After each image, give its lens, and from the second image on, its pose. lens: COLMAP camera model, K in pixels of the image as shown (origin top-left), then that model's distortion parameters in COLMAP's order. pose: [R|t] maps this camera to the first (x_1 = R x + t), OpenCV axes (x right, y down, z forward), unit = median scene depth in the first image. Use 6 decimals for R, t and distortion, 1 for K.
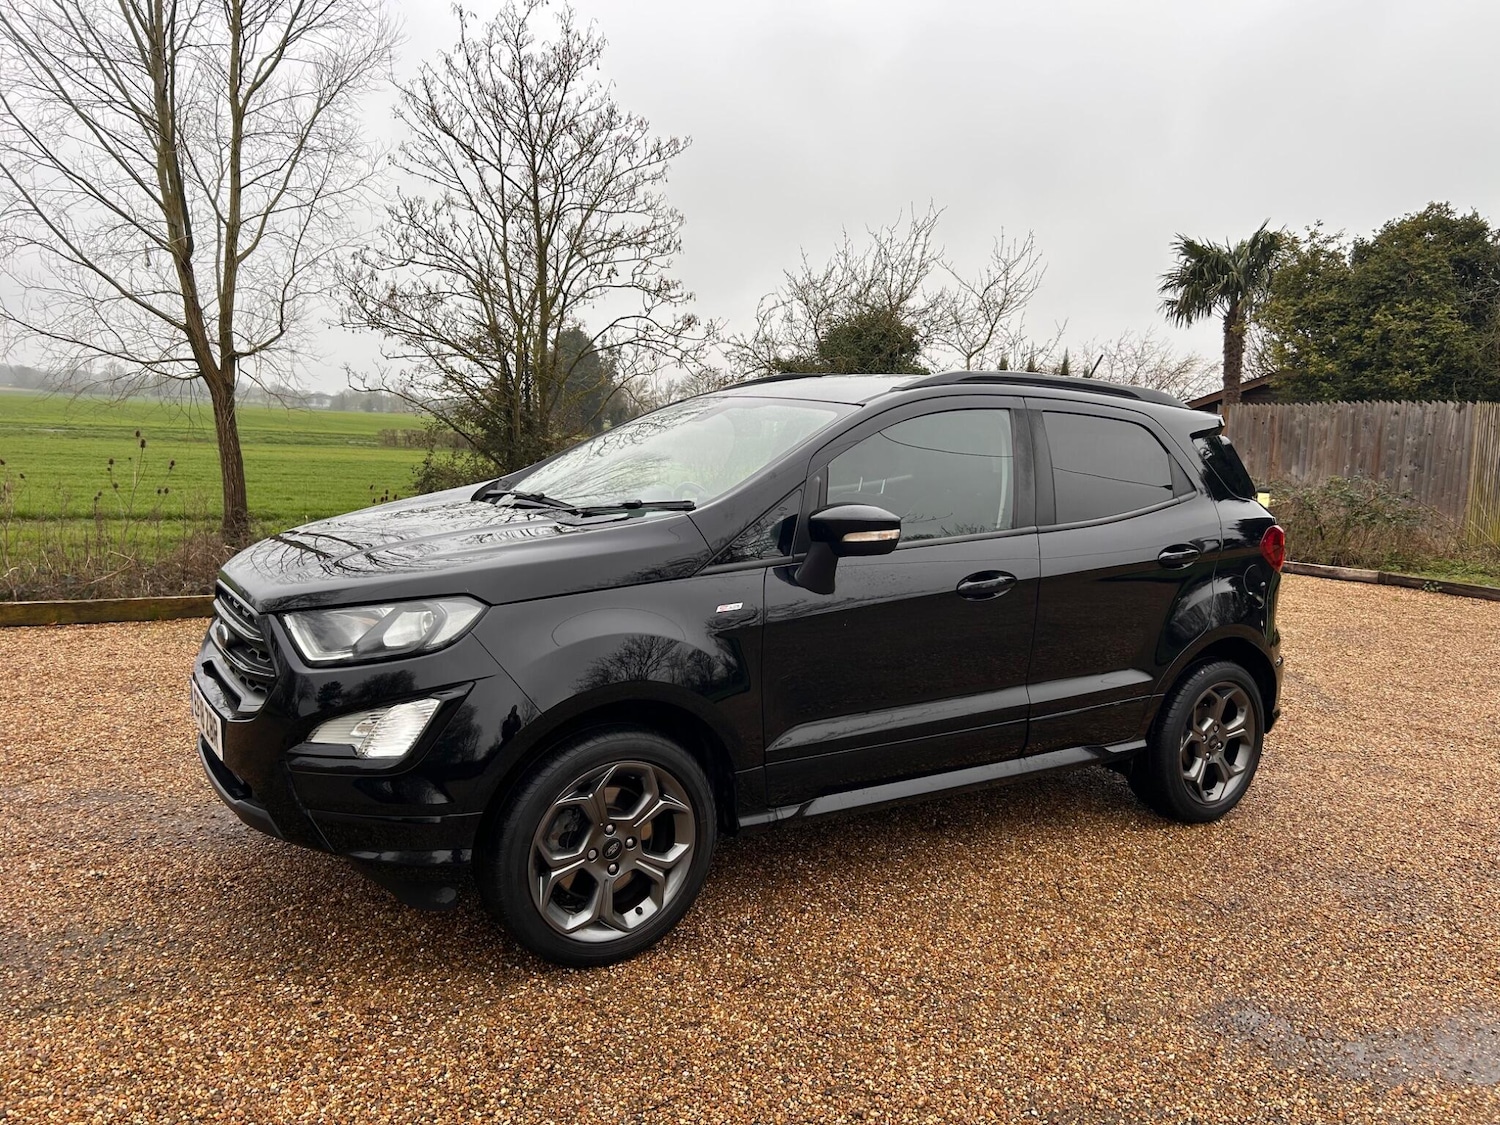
lens RADIAL K [[1129.7, 0, 757.7], [0, 1129.7, 561.9], [0, 0, 1]] dist [0.051281, -0.054149]
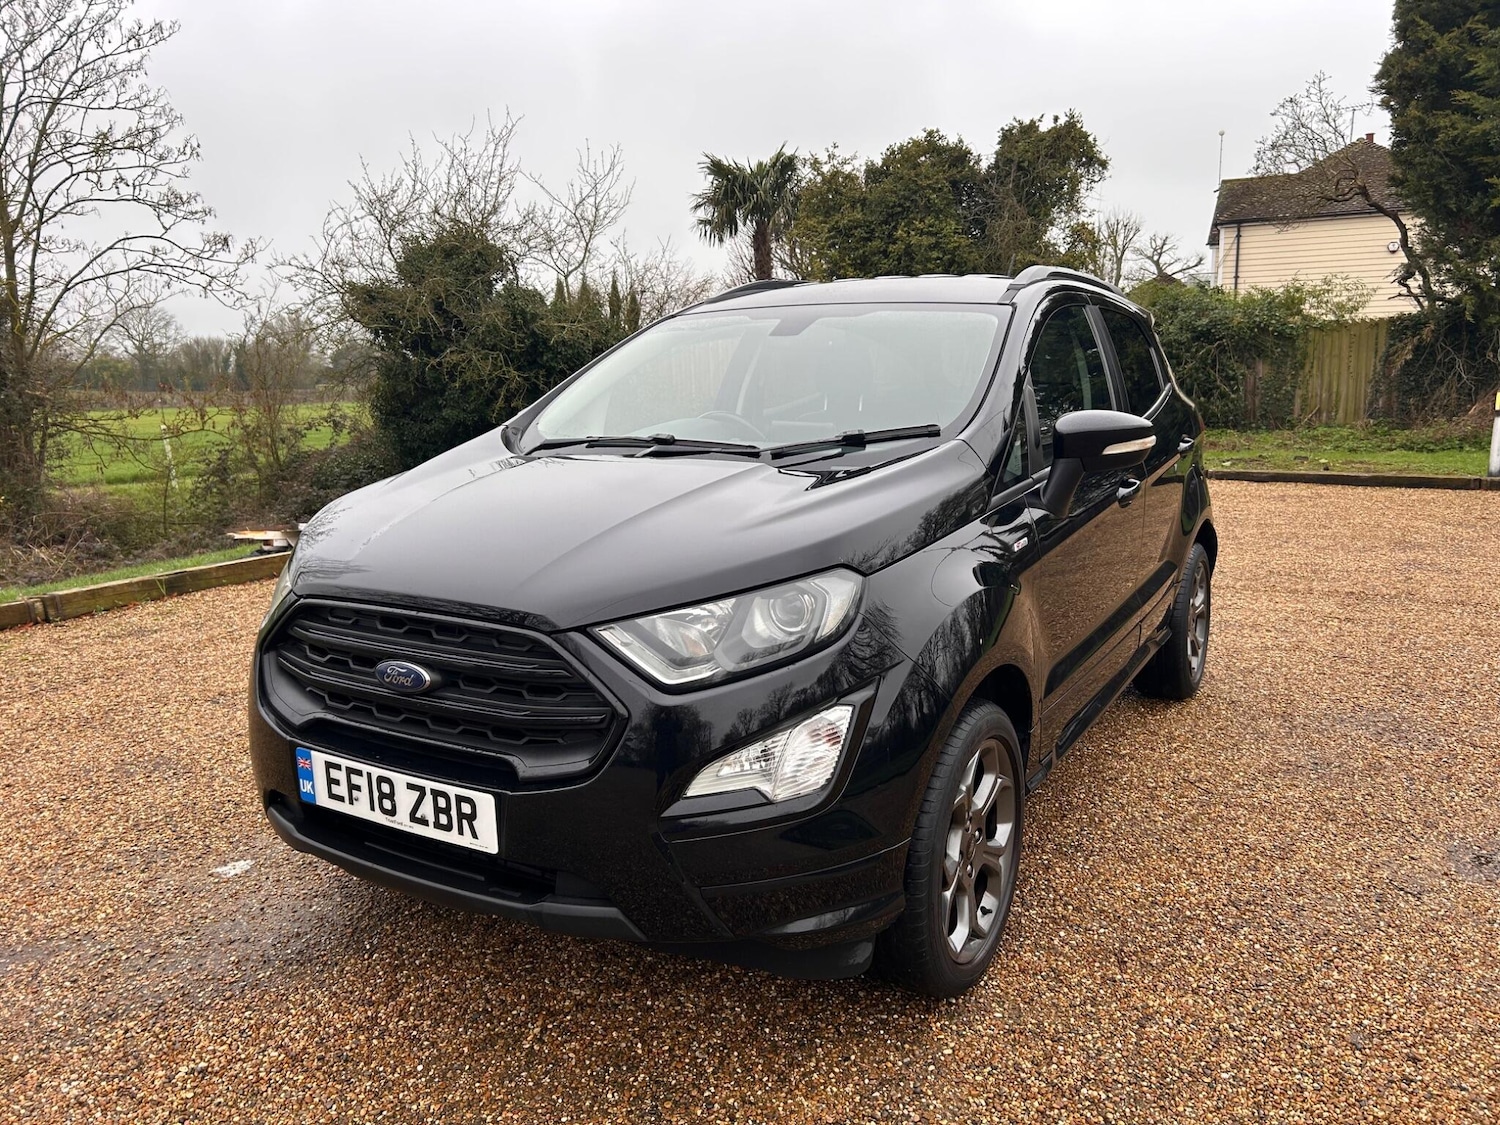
lens RADIAL K [[1129.7, 0, 748.3], [0, 1129.7, 557.1], [0, 0, 1]] dist [0.051281, -0.054149]
pose [[0.901032, -0.128530, 0.414273, -0.093293], [0.103900, 0.991238, 0.081556, -0.006736], [-0.421126, -0.030442, 0.906491, 0.050103]]
